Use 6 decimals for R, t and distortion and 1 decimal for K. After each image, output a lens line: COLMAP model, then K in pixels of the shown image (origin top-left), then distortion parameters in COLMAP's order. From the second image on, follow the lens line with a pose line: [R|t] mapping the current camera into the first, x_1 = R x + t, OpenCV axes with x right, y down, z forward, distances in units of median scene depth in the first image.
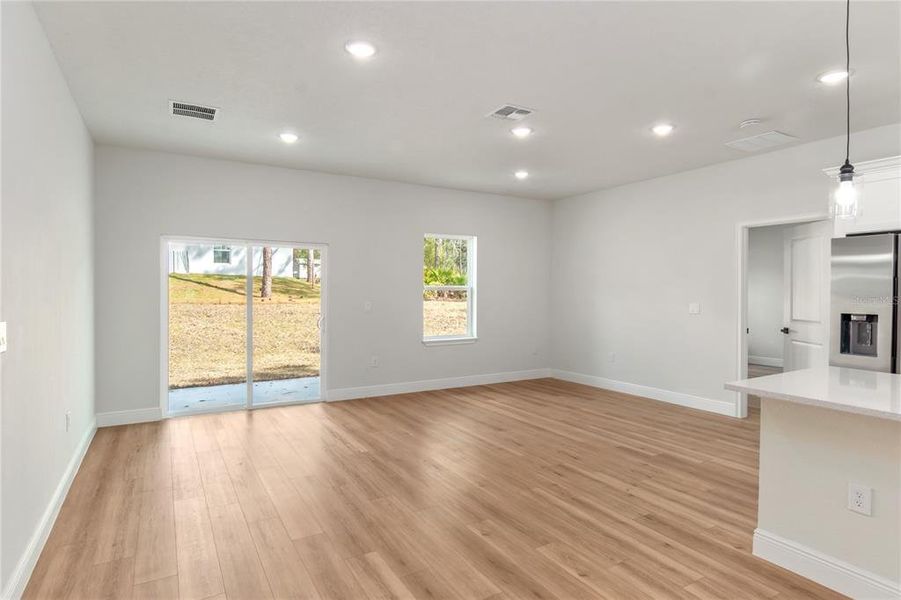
lens RADIAL K [[485.5, 0, 447.0], [0, 485.5, 295.8], [0, 0, 1]] dist [0.014736, -0.002391]
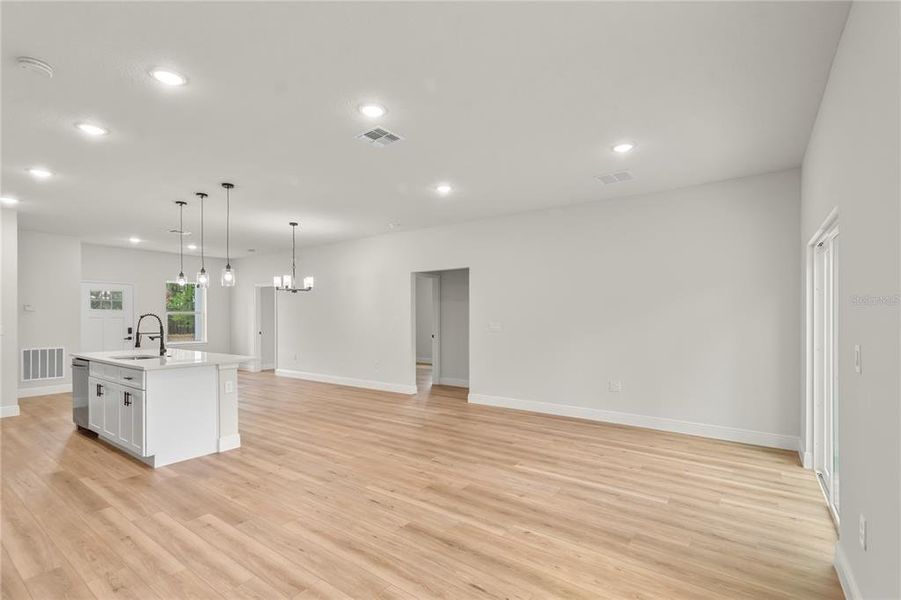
lens RADIAL K [[418.7, 0, 456.4], [0, 418.7, 302.6], [0, 0, 1]] dist [0.001268, -0.000152]
pose [[-0.908830, -0.010308, -0.417038, 0.384121], [-0.001352, 0.999762, -0.021765, -0.015116], [0.417164, -0.019217, -0.908628, 2.057767]]
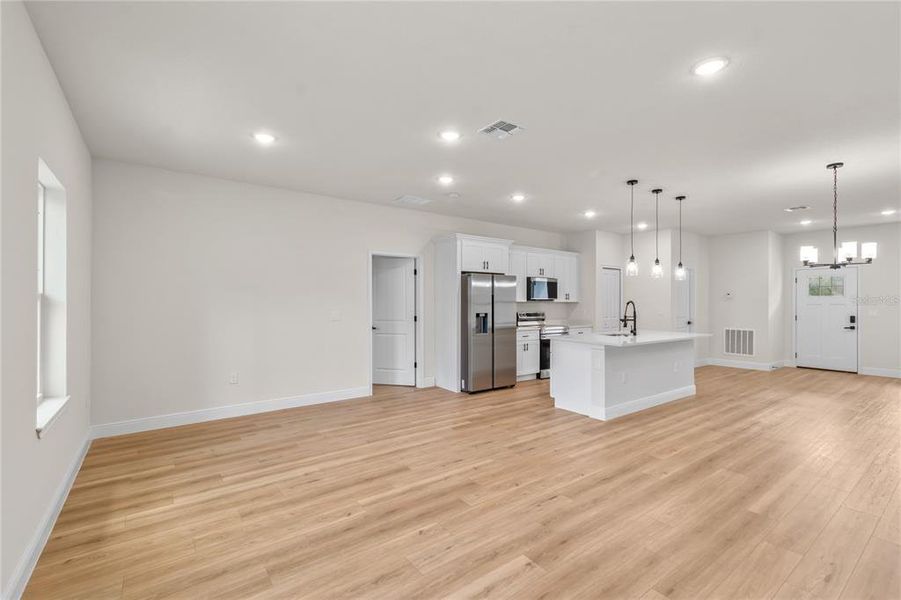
lens RADIAL K [[402.7, 0, 448.6], [0, 402.7, 302.2], [0, 0, 1]] dist [0.000103, 0.000295]
pose [[-0.107104, -0.002682, 0.994244, -0.779167], [0.007806, 0.999963, 0.003539, -0.014490], [-0.994217, 0.008140, -0.107079, 1.332623]]
